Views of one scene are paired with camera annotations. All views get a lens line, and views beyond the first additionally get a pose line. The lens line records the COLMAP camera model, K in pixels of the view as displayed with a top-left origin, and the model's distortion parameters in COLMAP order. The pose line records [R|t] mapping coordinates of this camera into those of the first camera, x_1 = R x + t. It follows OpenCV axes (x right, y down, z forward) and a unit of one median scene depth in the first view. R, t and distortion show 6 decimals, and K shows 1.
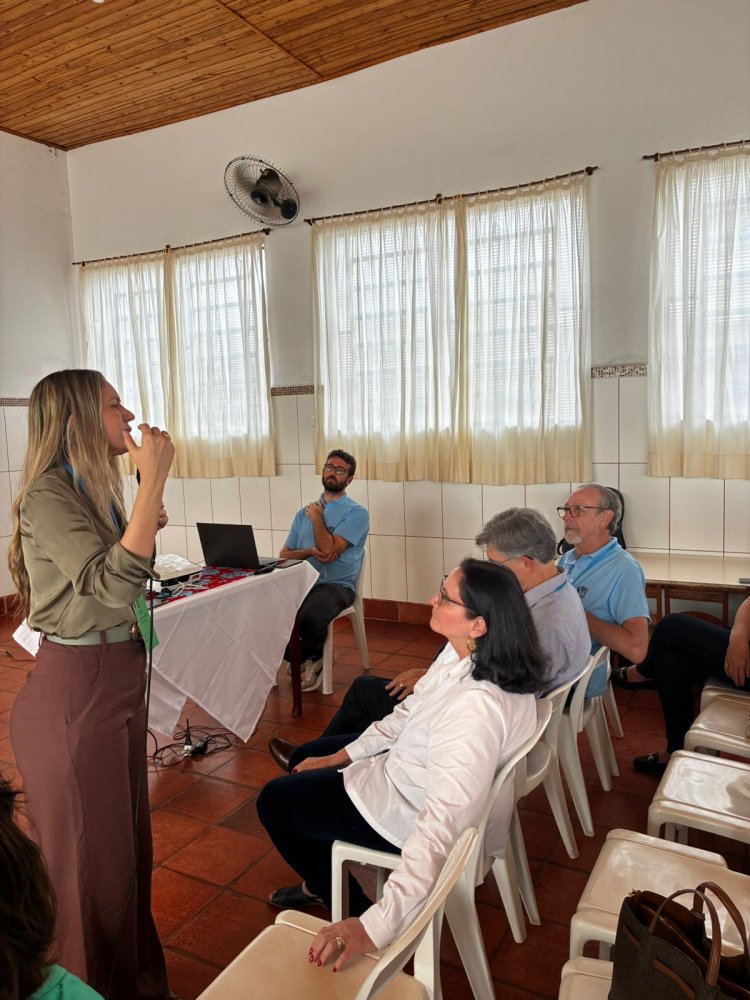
lens RADIAL K [[753.2, 0, 375.0], [0, 753.2, 500.0], [0, 0, 1]] dist [0.057676, -0.087102]
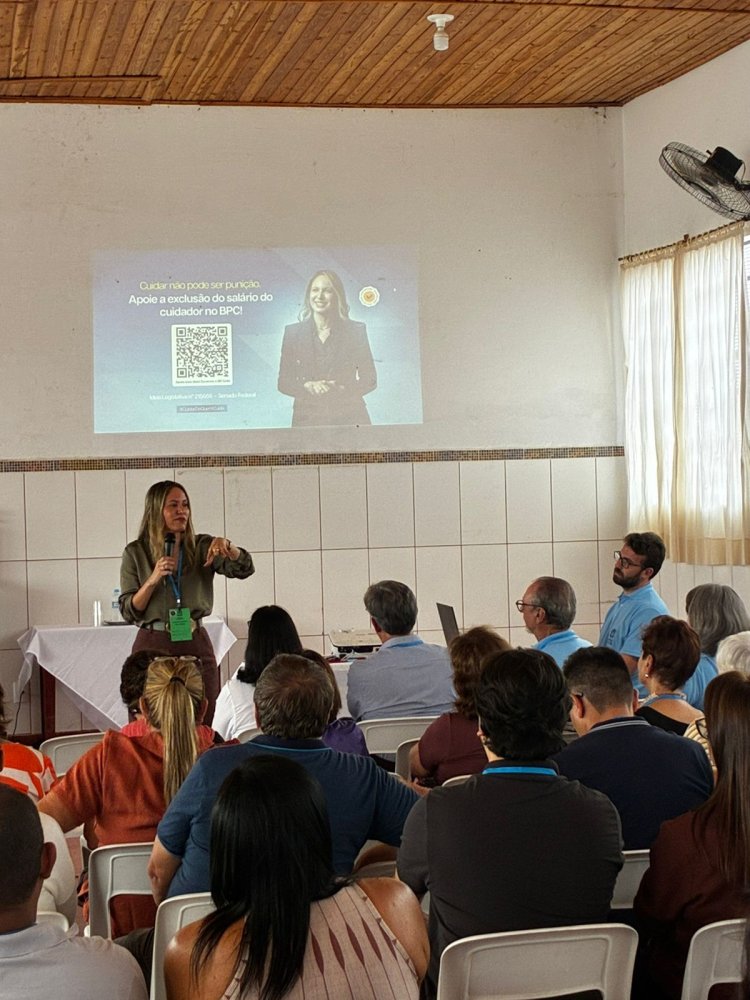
lens RADIAL K [[2107.1, 0, 370.5], [0, 2107.1, 485.5], [0, 0, 1]] dist [0.096597, -0.528122]
pose [[0.639450, 0.021324, -0.768537, 1.153395], [-0.077277, 0.996336, -0.036653, -0.008602], [0.764939, 0.082828, 0.638754, -0.506876]]
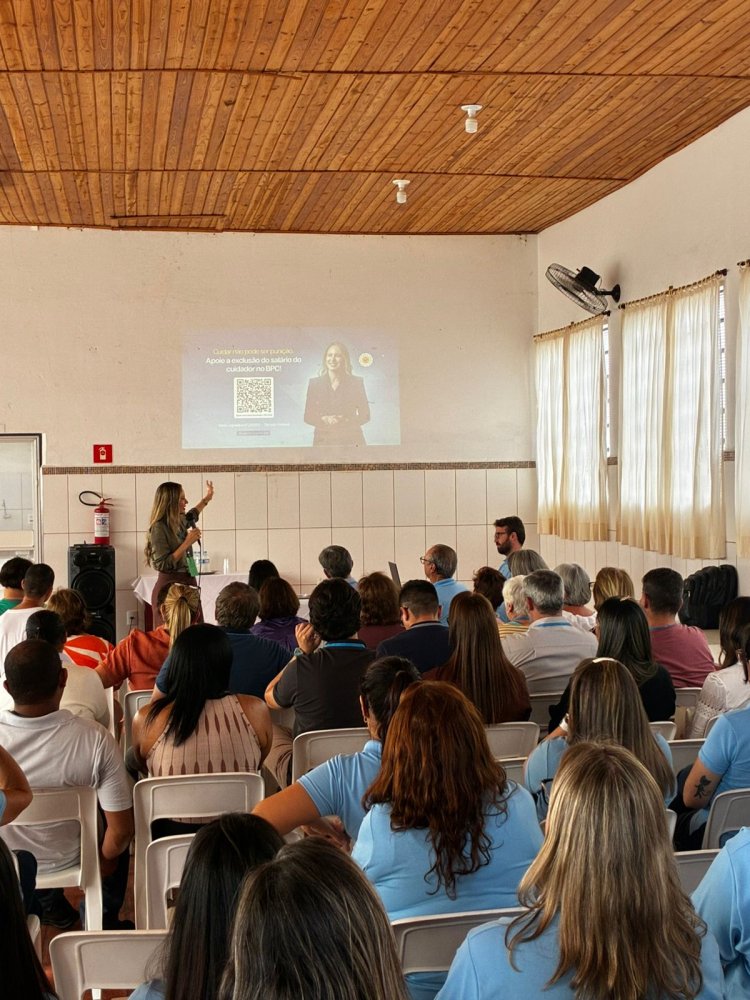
lens RADIAL K [[1558.2, 0, 375.0], [0, 1558.2, 500.0], [0, 0, 1]] dist [0.045560, -0.198894]
pose [[0.608806, 0.036880, -0.792462, 1.423976], [-0.091356, 0.995533, -0.023854, -0.009345], [0.788042, 0.086918, 0.609455, -0.583247]]
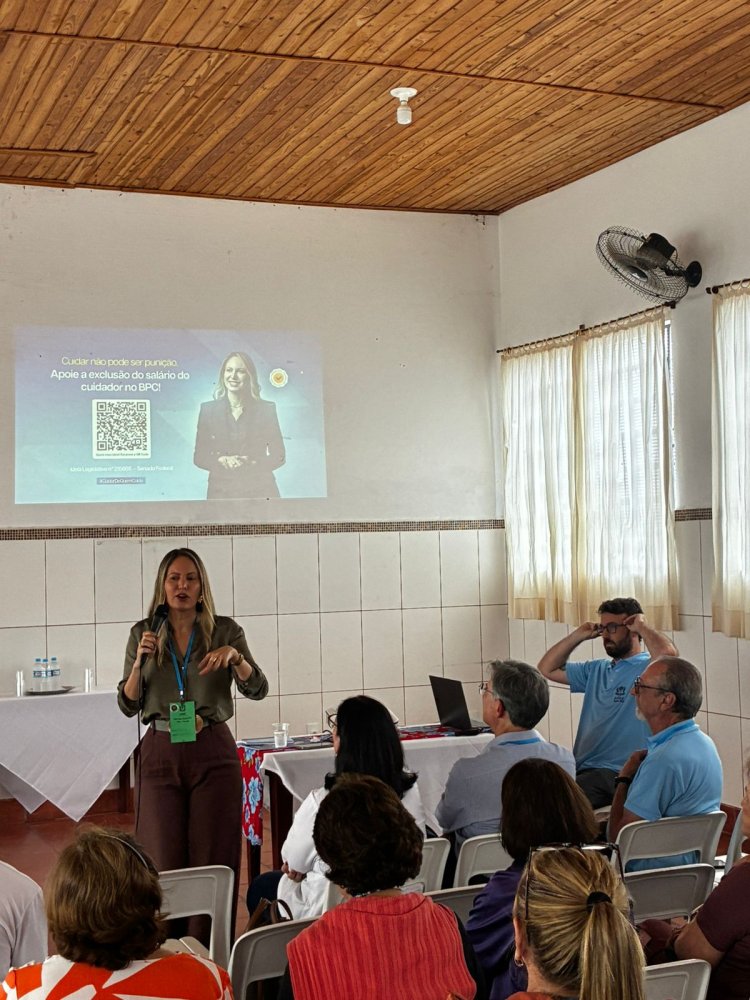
lens RADIAL K [[1470.6, 0, 377.6], [0, 1470.6, 476.3], [0, 0, 1]] dist [0.133332, -0.842205]
pose [[0.773994, -0.014693, -0.633022, 0.559927], [-0.068786, 0.991863, -0.107127, -0.008619], [0.629445, 0.126459, 0.766686, -0.286010]]
